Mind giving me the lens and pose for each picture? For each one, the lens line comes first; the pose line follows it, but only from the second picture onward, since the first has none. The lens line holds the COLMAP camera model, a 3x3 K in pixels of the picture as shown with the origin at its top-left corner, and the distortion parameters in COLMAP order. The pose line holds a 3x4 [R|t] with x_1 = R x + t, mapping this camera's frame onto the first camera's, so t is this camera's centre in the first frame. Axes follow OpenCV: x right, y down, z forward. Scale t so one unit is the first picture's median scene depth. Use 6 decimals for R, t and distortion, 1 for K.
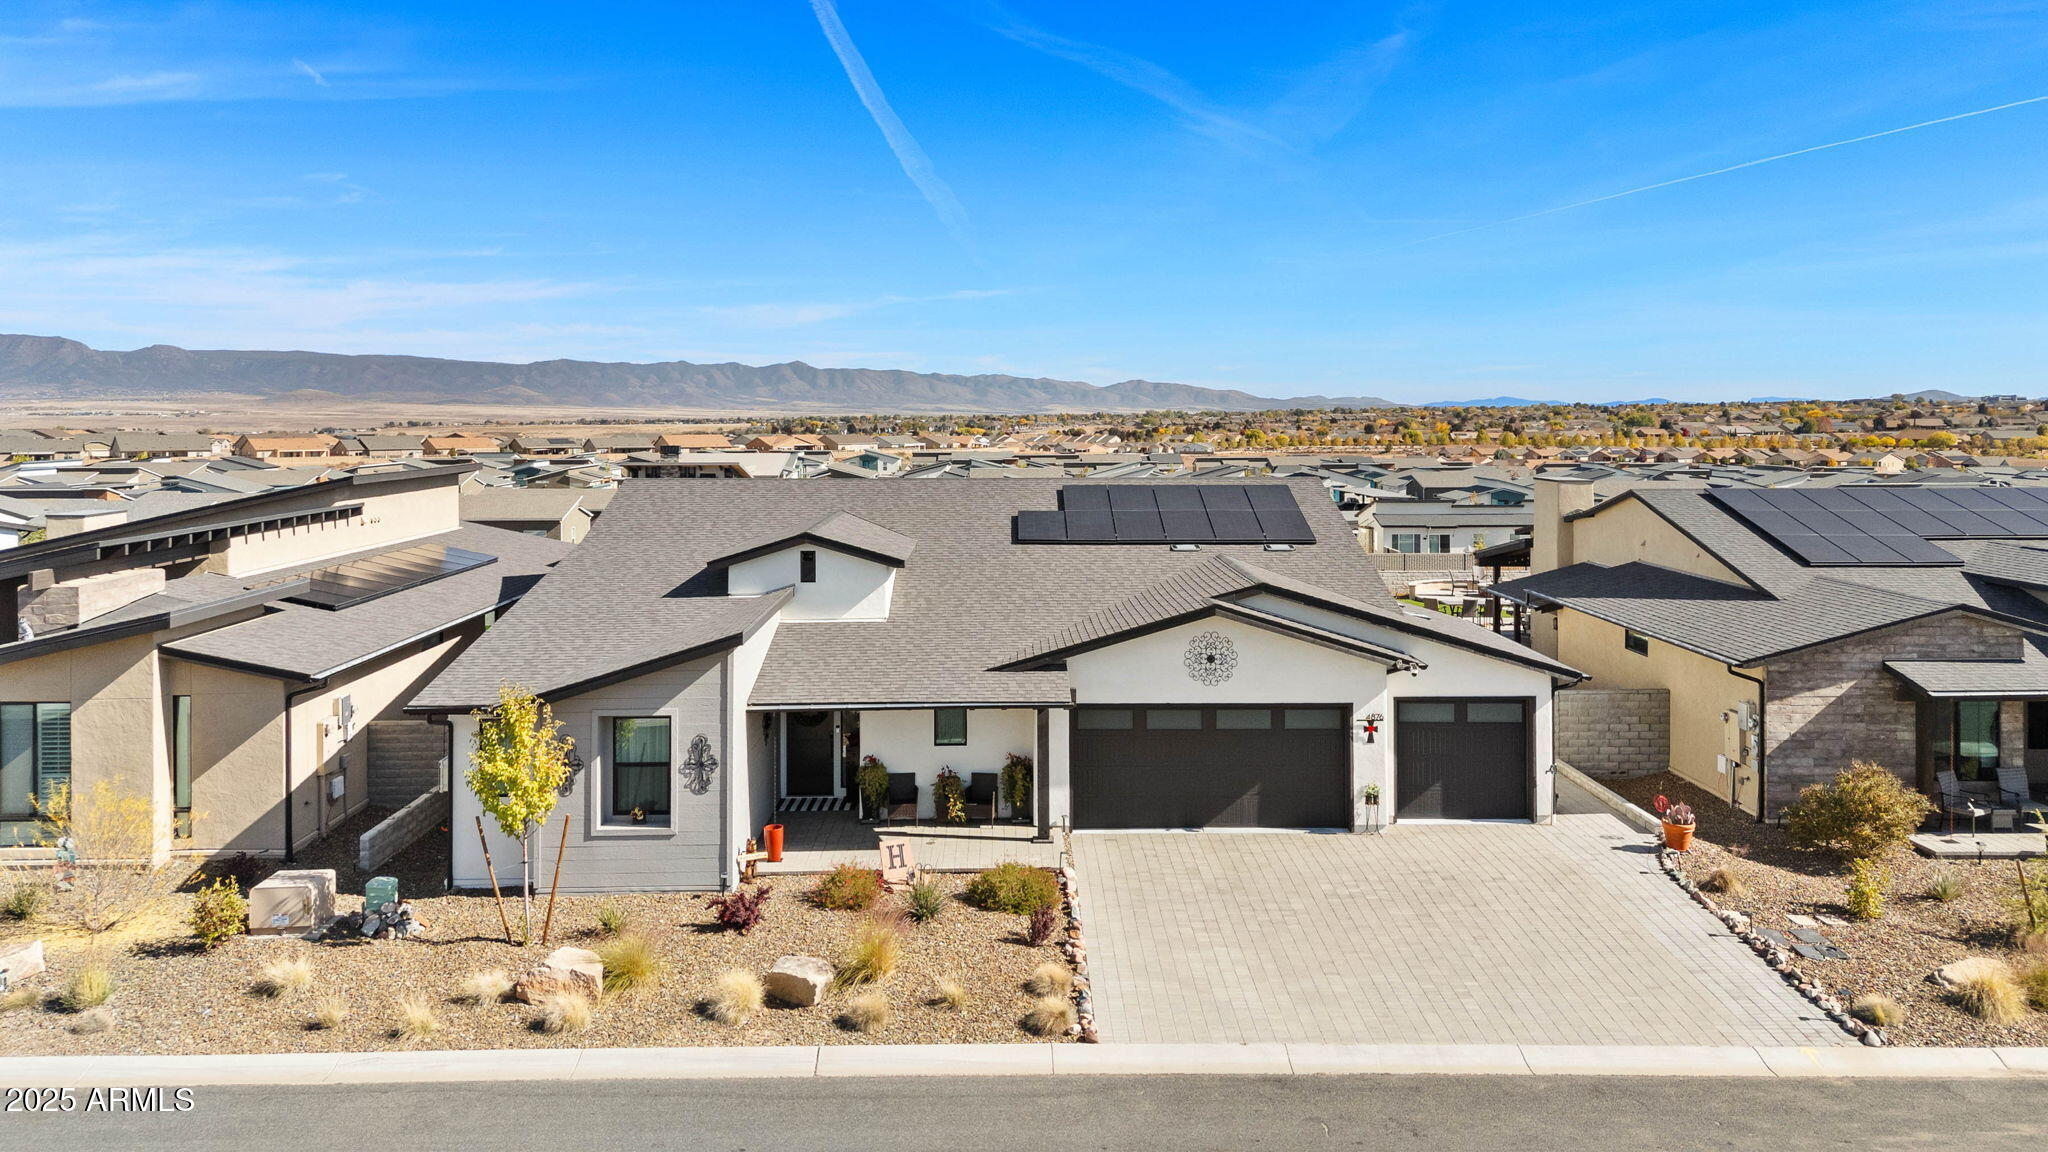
lens RADIAL K [[1505.5, 0, 1024.0], [0, 1505.5, 576.0], [0, 0, 1]] dist [0.023426, -0.001061]
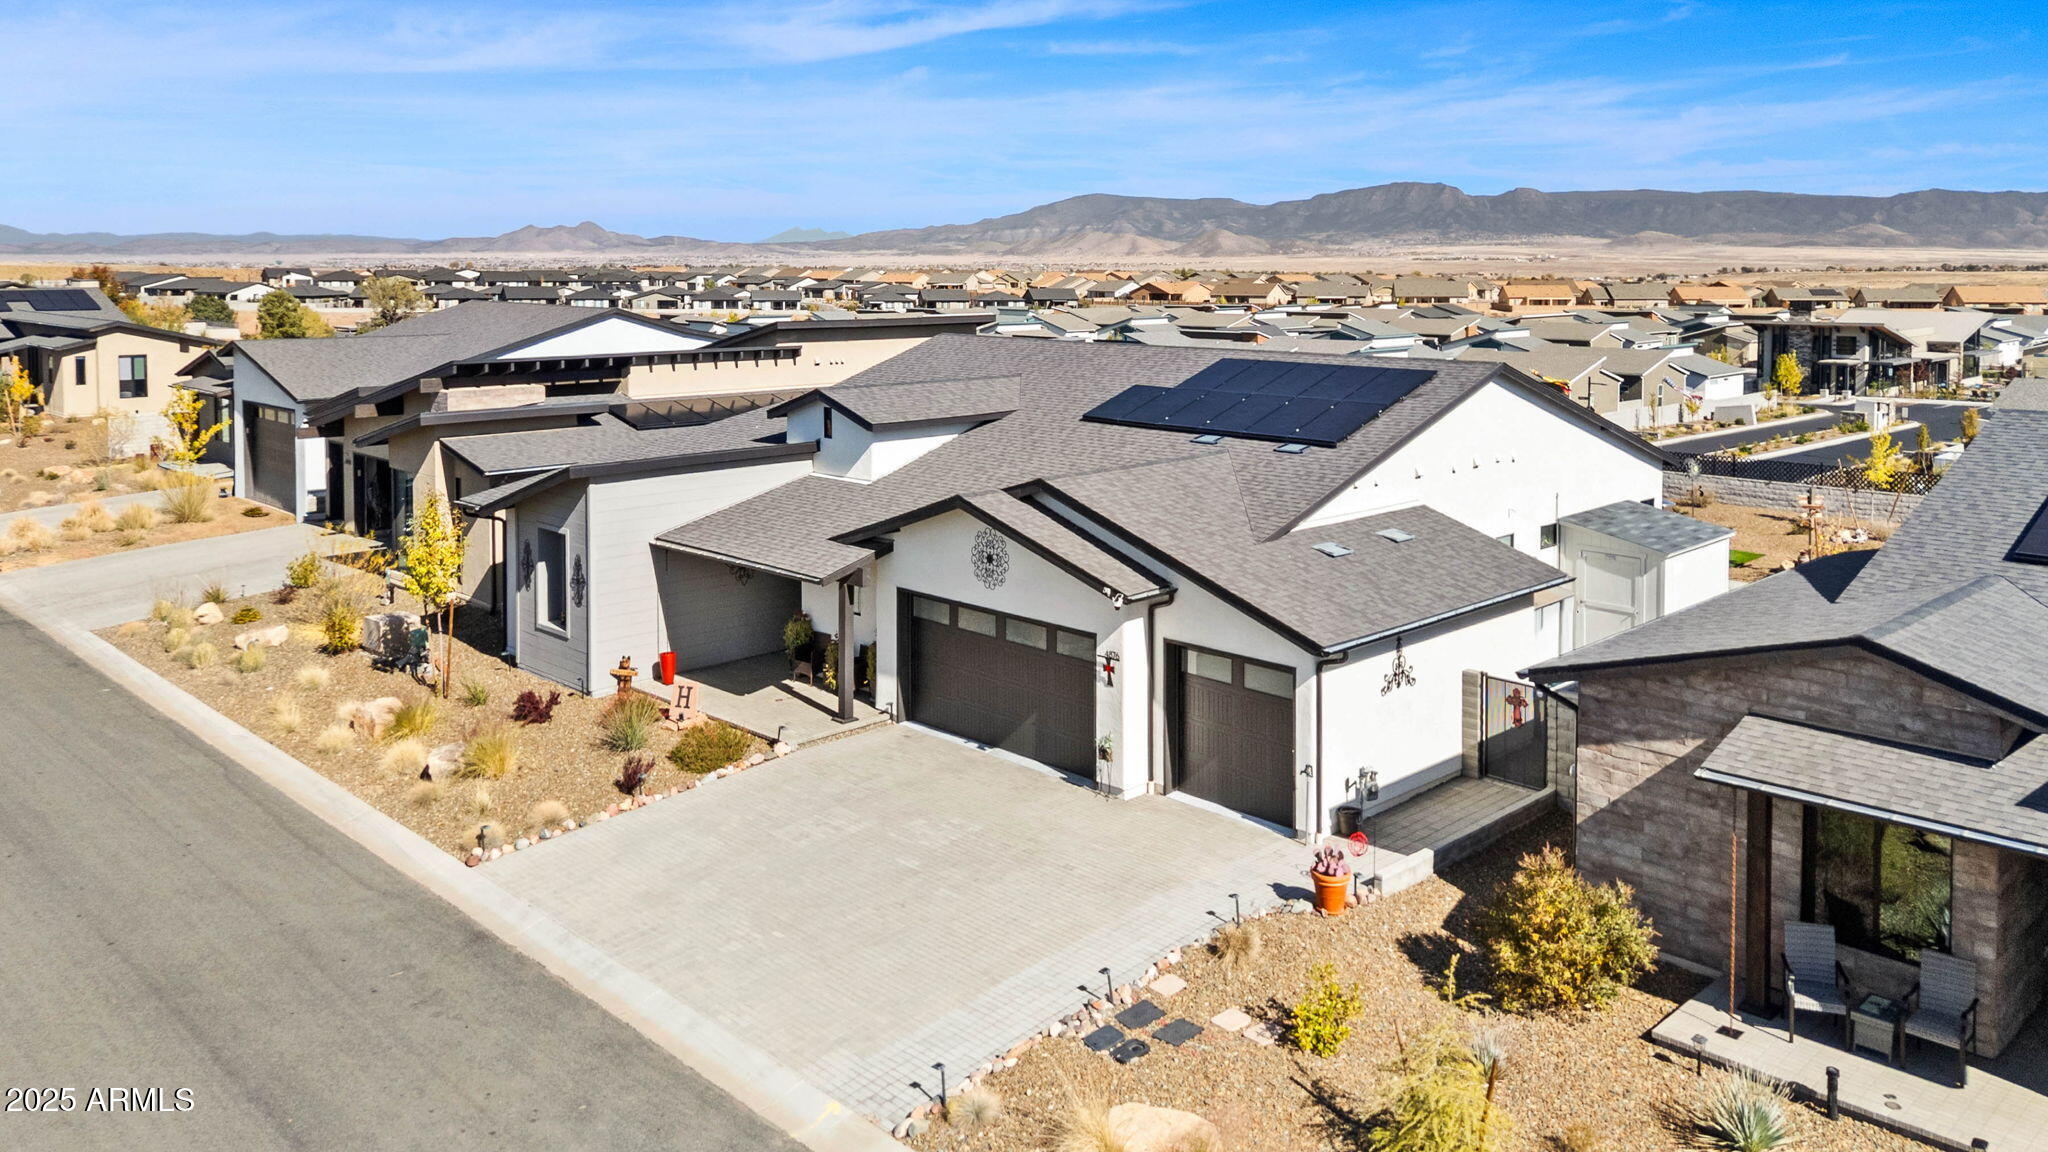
lens RADIAL K [[1732.8, 0, 1118.7], [0, 1732.8, 581.1], [0, 0, 1]] dist [0.038514, -0.012032]
pose [[0.663490, 0.139393, -0.735085, 0.885212], [-0.082093, 0.990123, 0.113658, -0.050306], [0.743667, -0.015066, 0.668380, 0.369884]]
